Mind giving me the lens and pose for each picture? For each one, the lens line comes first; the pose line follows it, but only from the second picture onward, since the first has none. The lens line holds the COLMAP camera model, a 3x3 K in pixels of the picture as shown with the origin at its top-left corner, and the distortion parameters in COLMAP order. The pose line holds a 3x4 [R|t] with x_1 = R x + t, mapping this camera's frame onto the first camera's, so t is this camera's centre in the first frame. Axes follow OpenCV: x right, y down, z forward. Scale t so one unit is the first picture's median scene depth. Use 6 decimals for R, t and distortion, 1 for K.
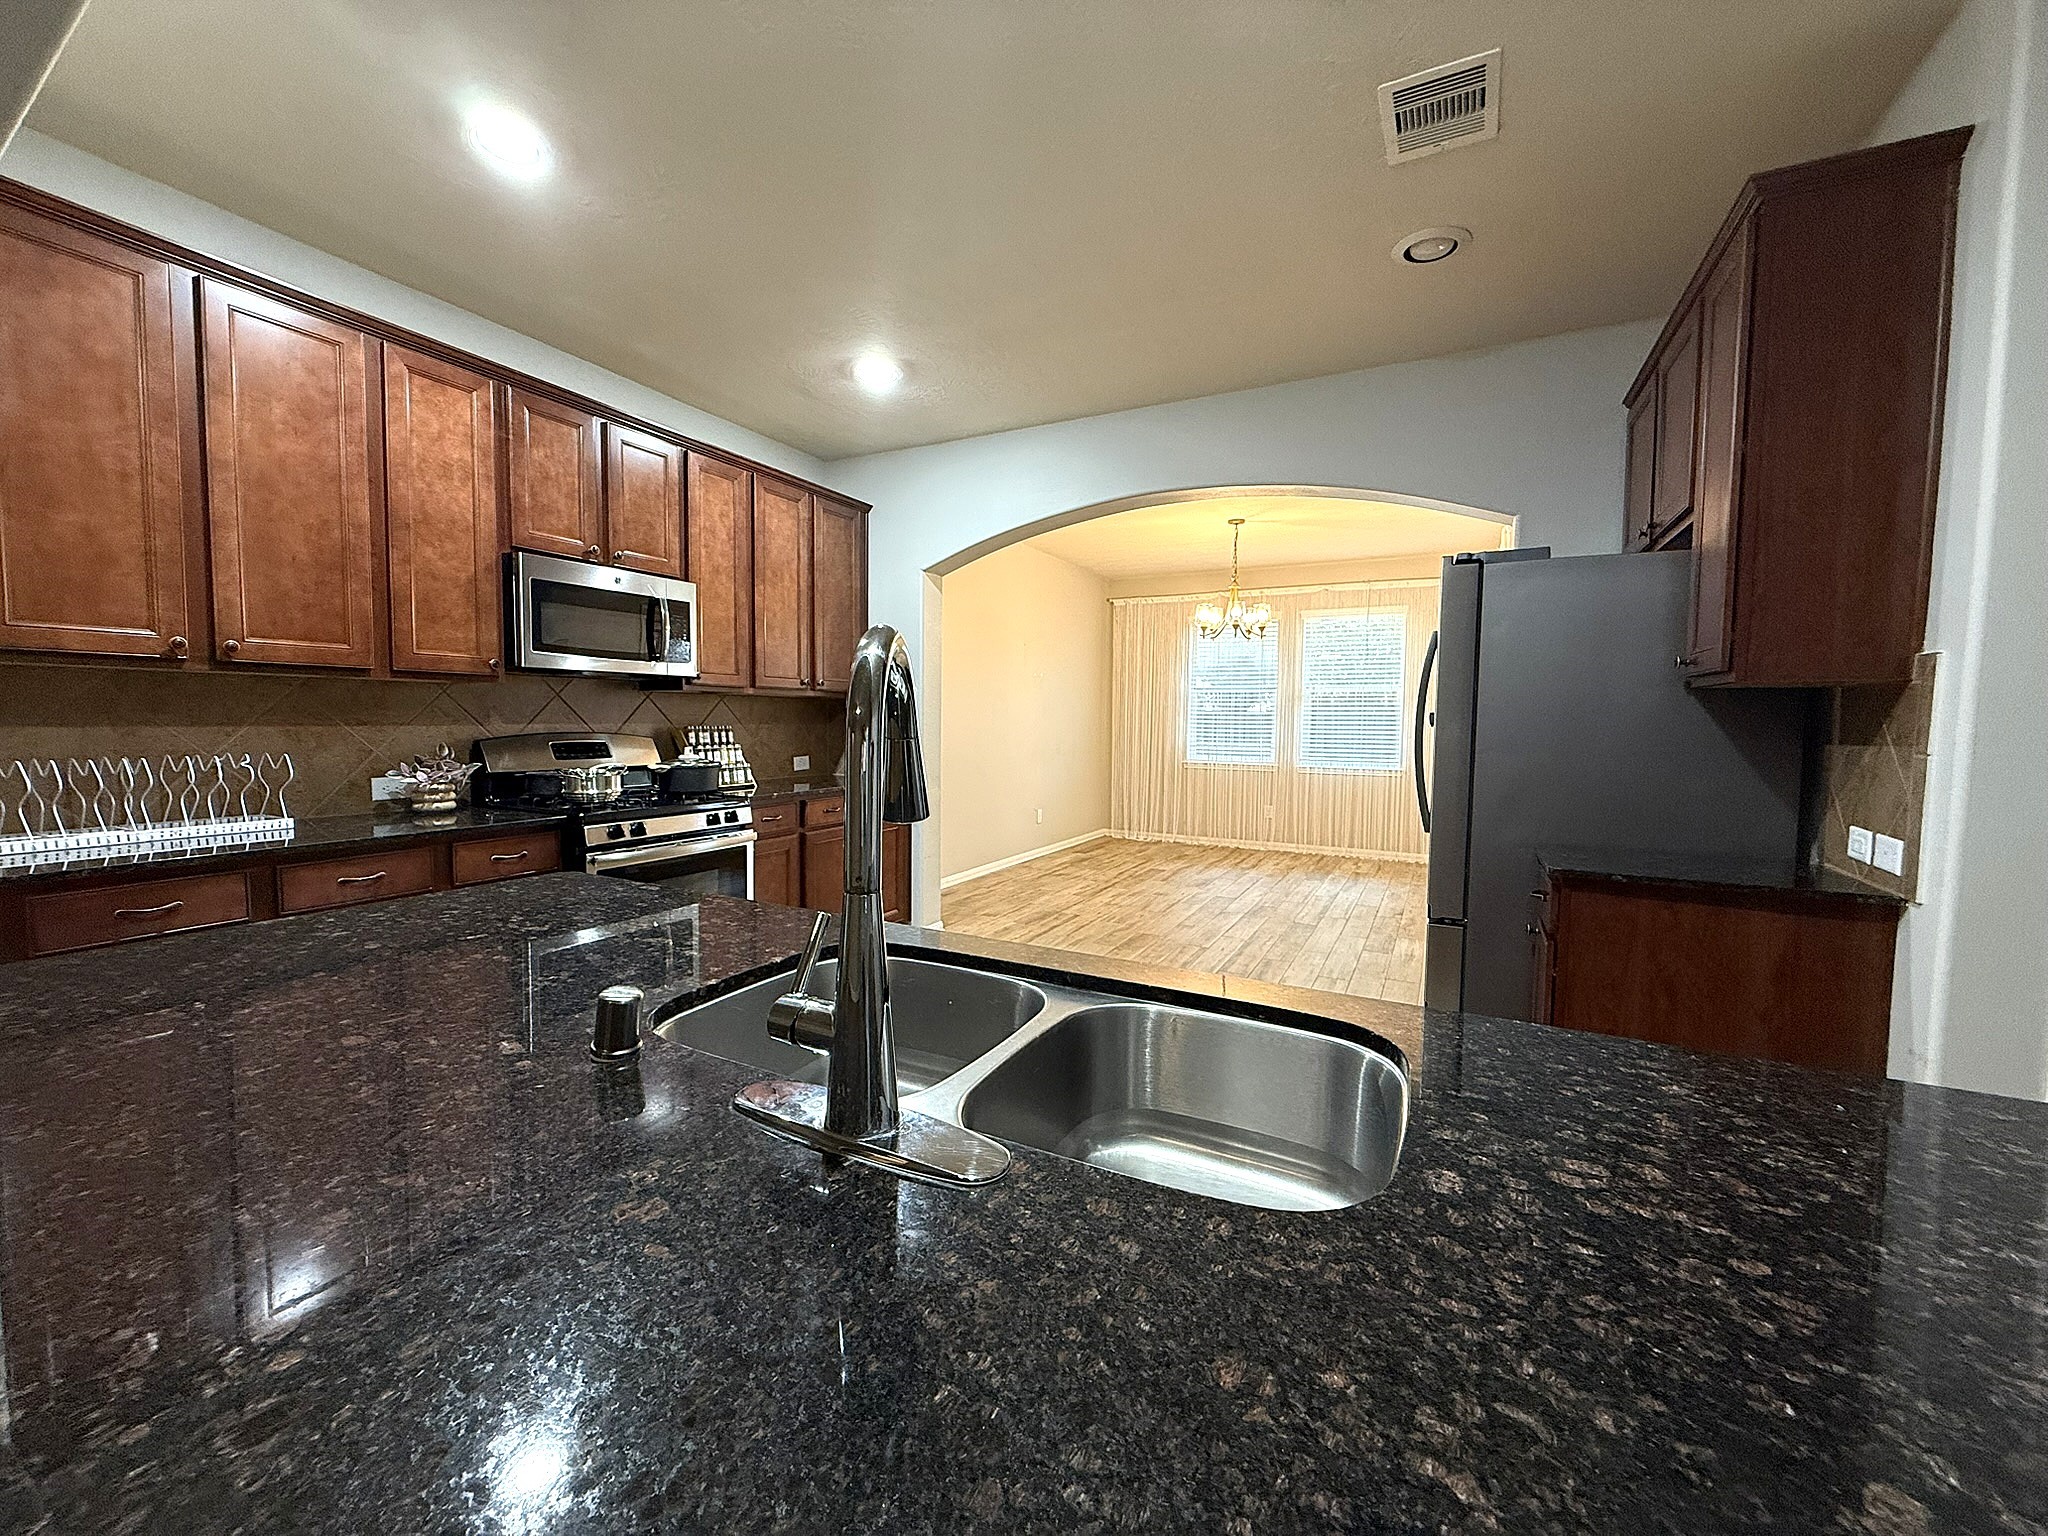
lens RADIAL K [[809.5, 0, 1010.0], [0, 809.5, 765.8], [0, 0, 1]] dist [-0.002130, -0.000089]
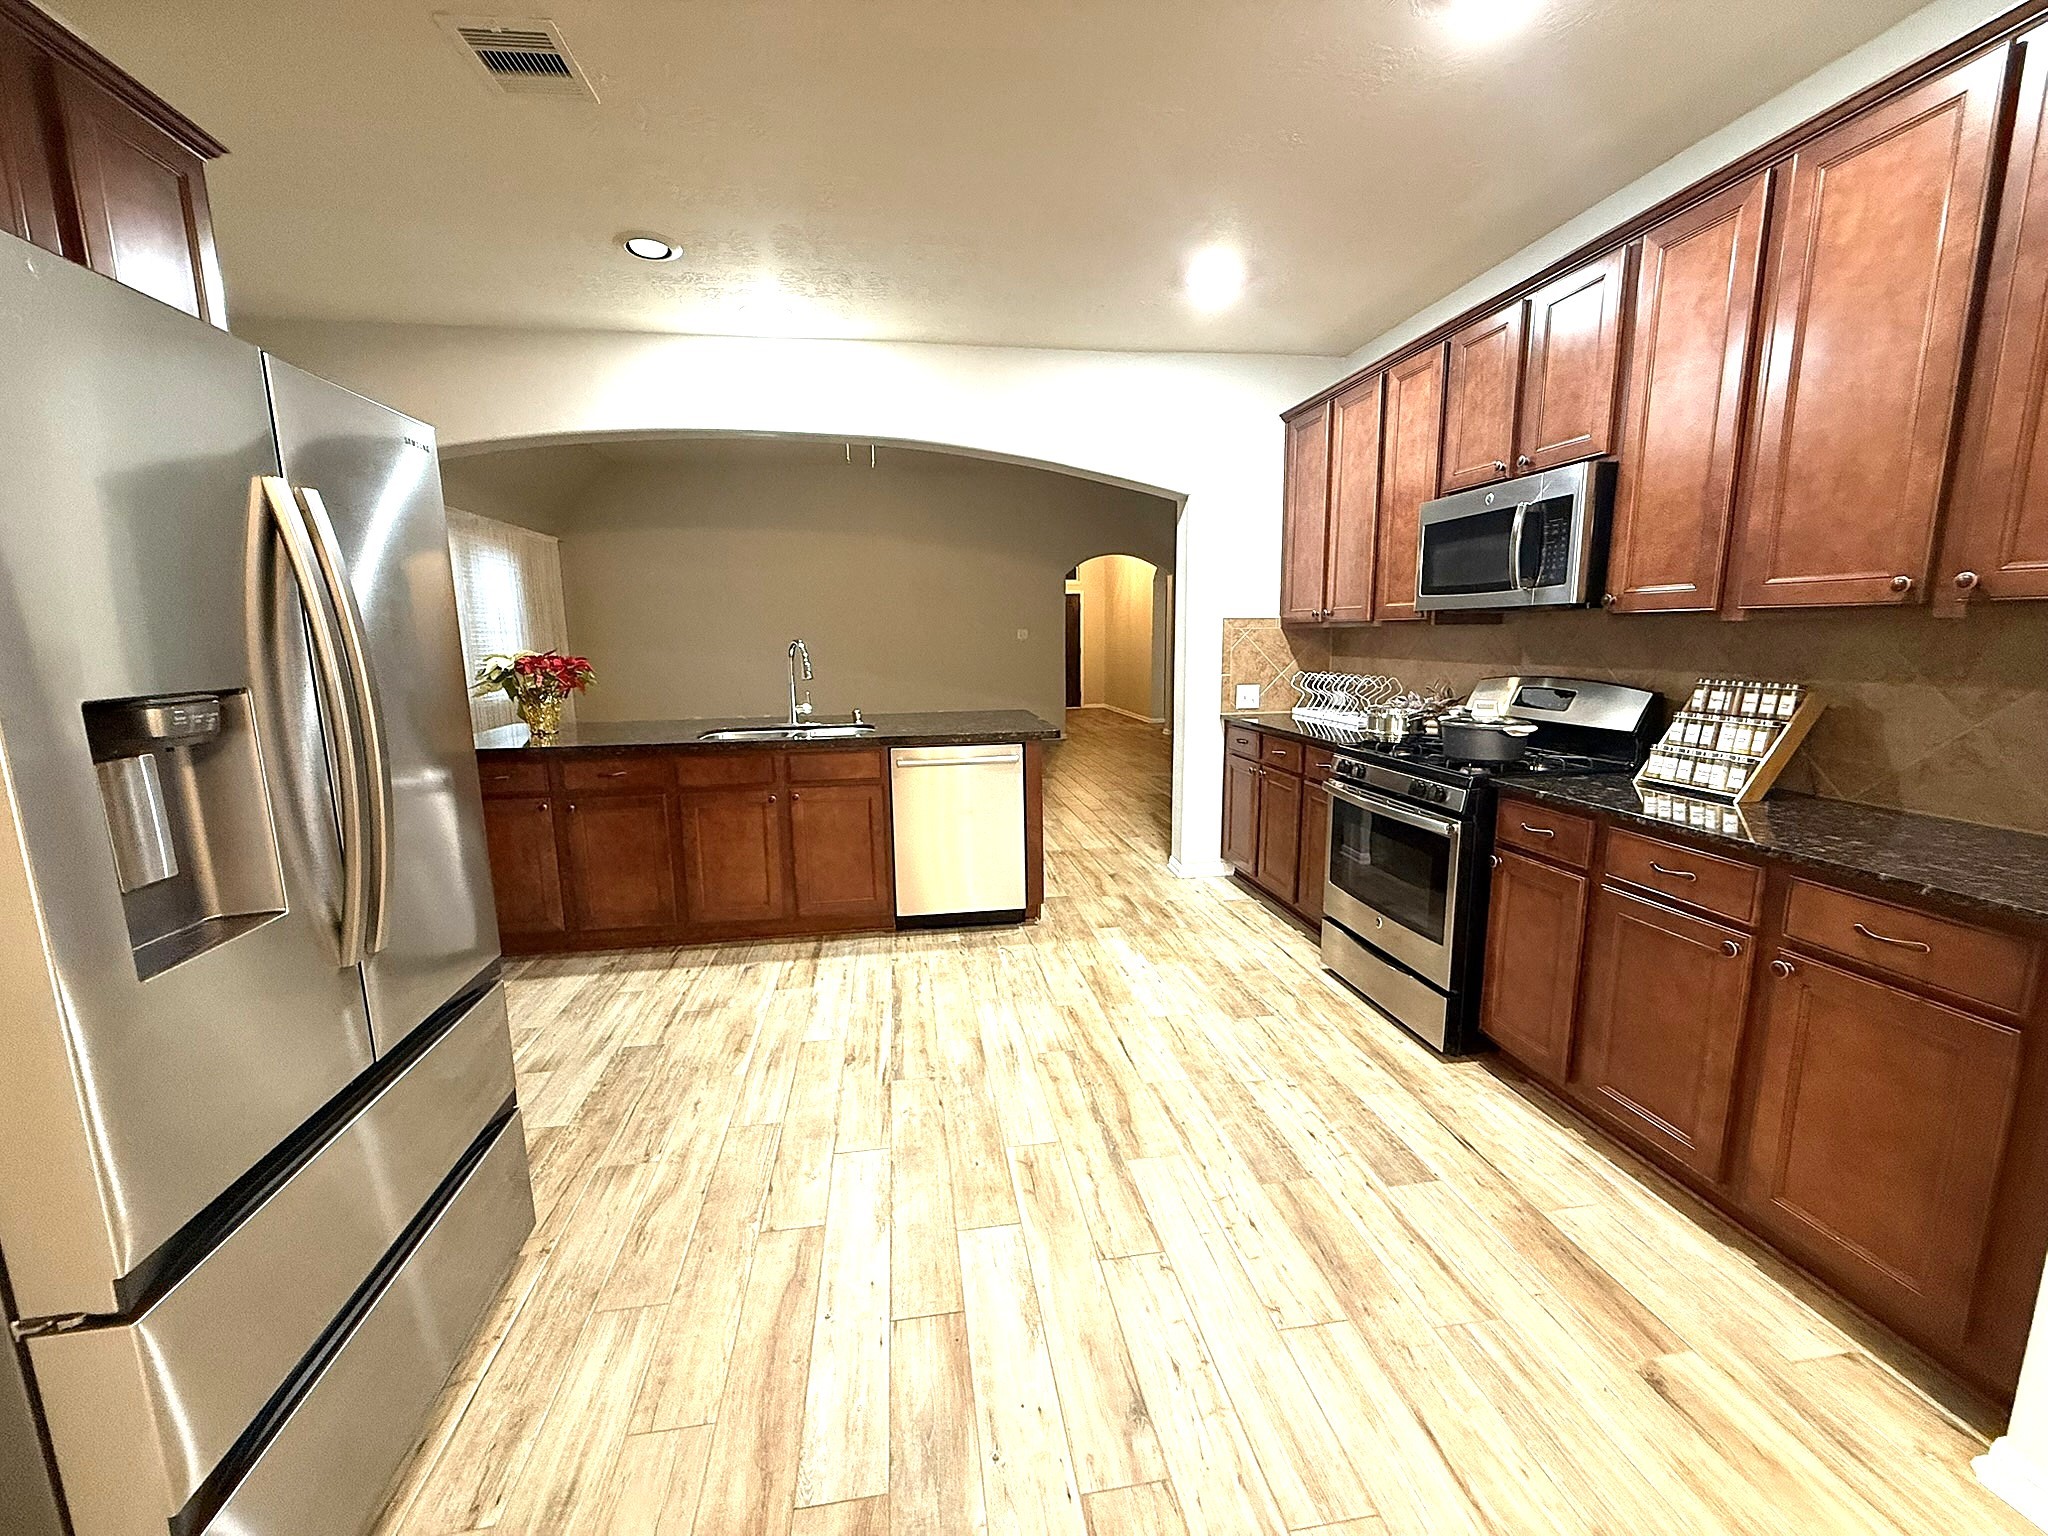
lens RADIAL K [[809.5, 0, 1015.9], [0, 809.5, 769.2], [0, 0, 1]] dist [-0.002130, -0.000089]
pose [[-0.798918, 0.098864, -0.593258, 0.422082], [-0.031217, 0.978251, 0.205060, -0.102290], [0.600629, 0.182346, -0.778457, 1.325105]]
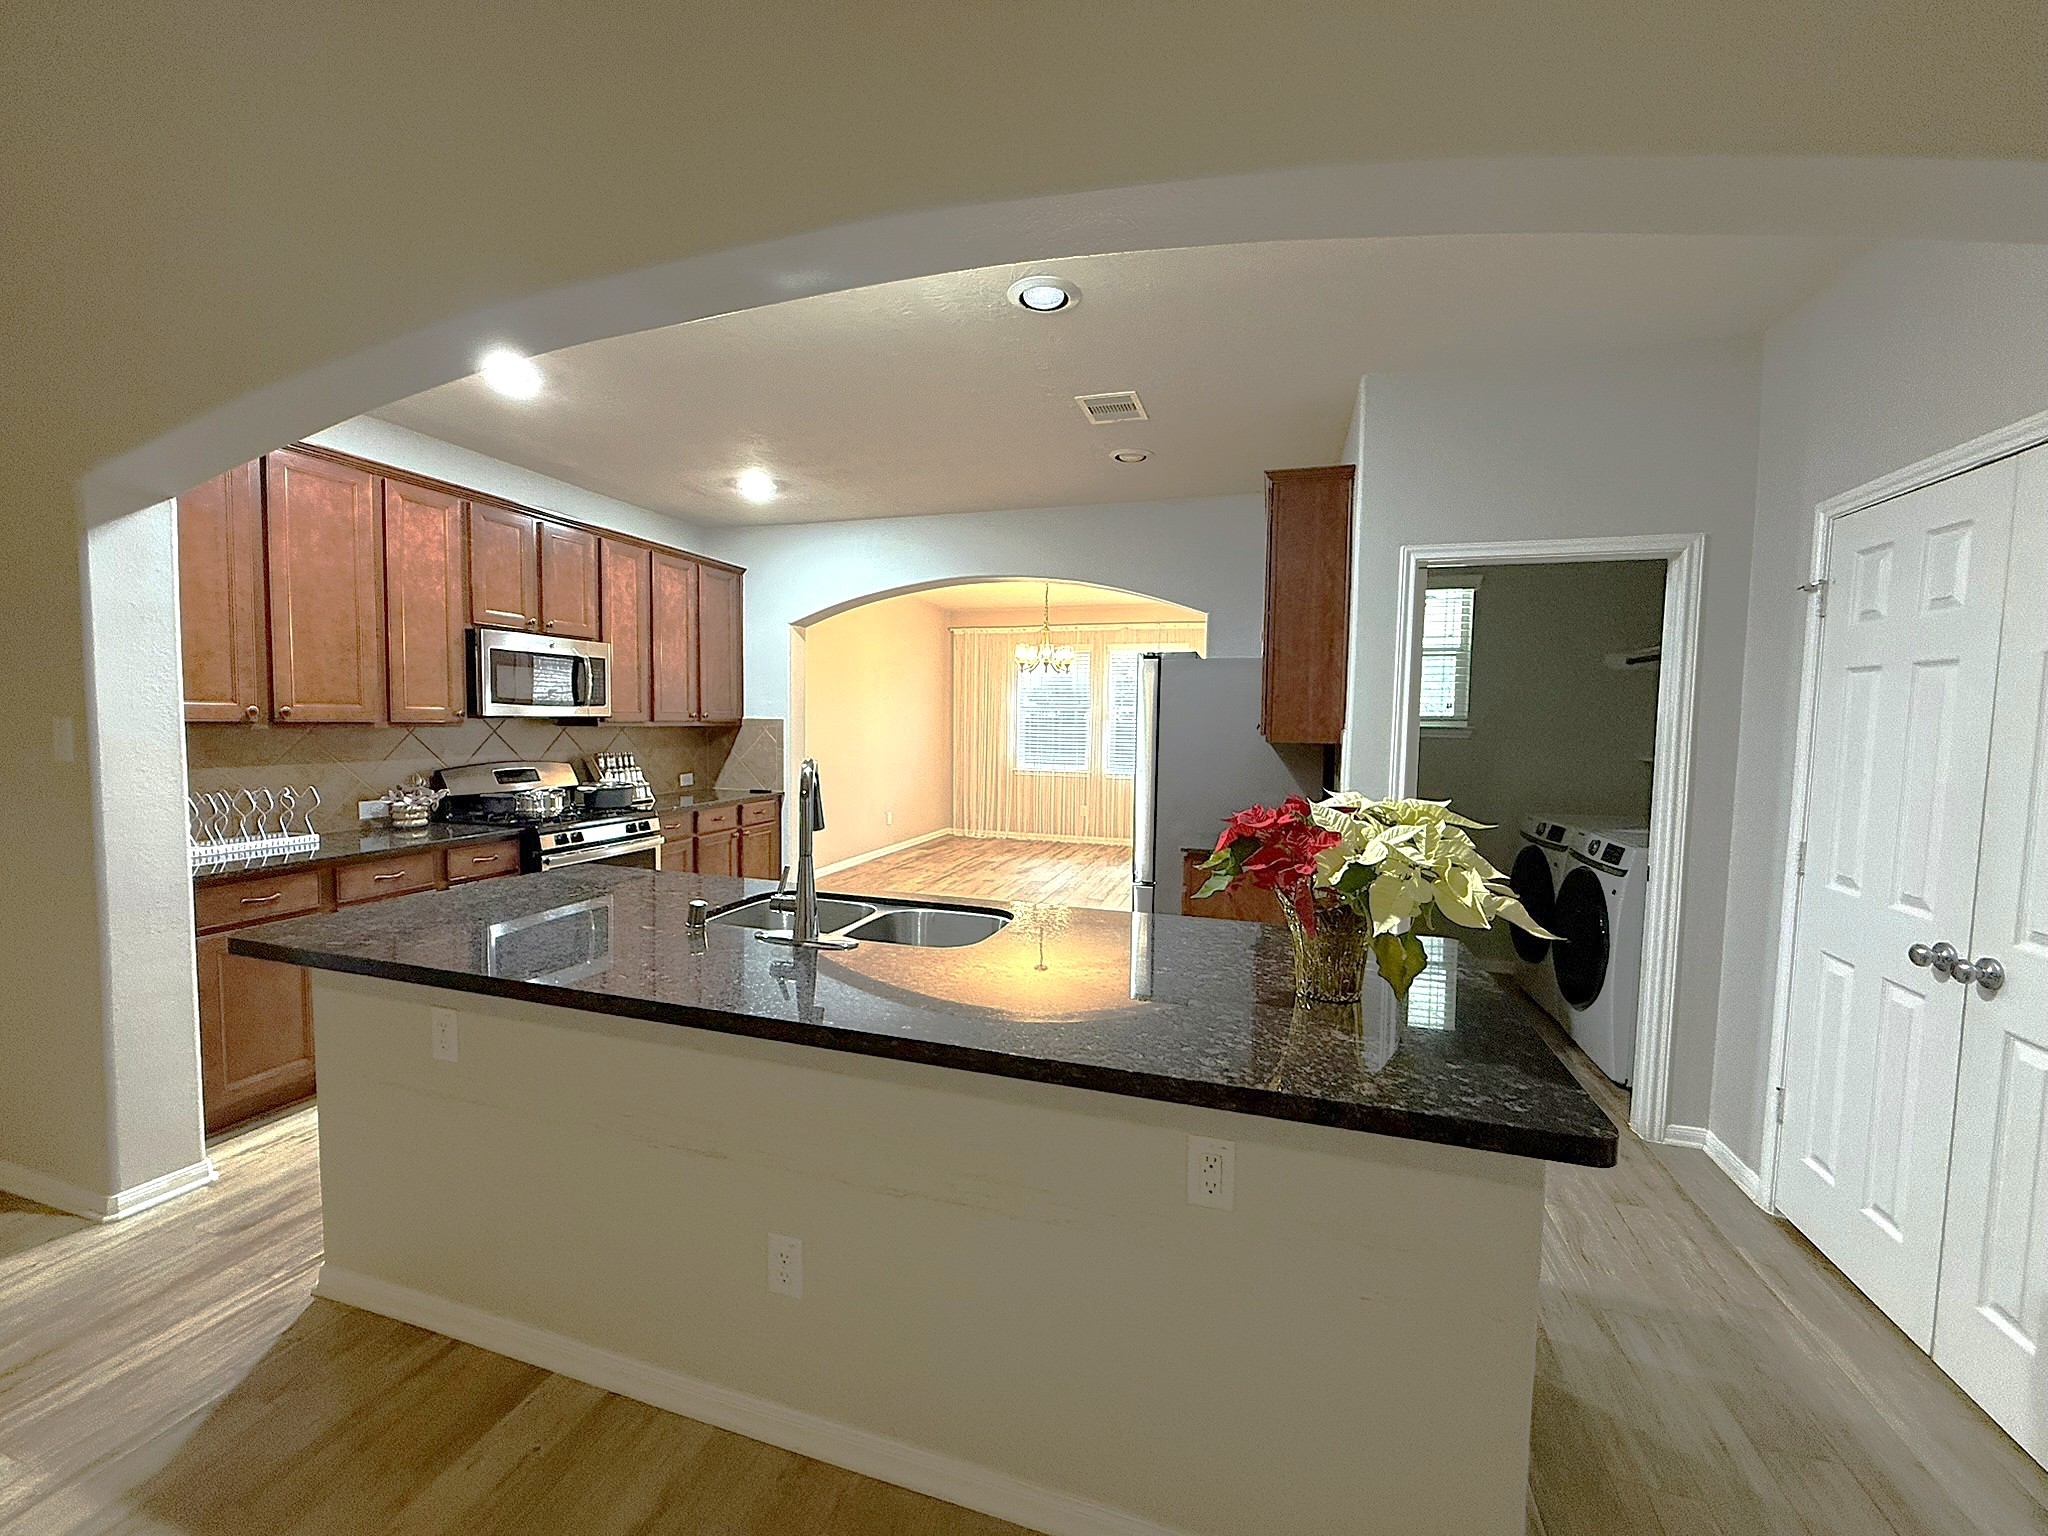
lens RADIAL K [[809.5, 0, 1009.1], [0, 809.5, 768.4], [0, 0, 1]] dist [-0.002130, -0.000089]
pose [[0.984455, -0.007163, 0.175493, 0.005815], [0.006235, 0.999964, 0.005837, -0.032730], [-0.175529, -0.004652, 0.984463, -0.373801]]
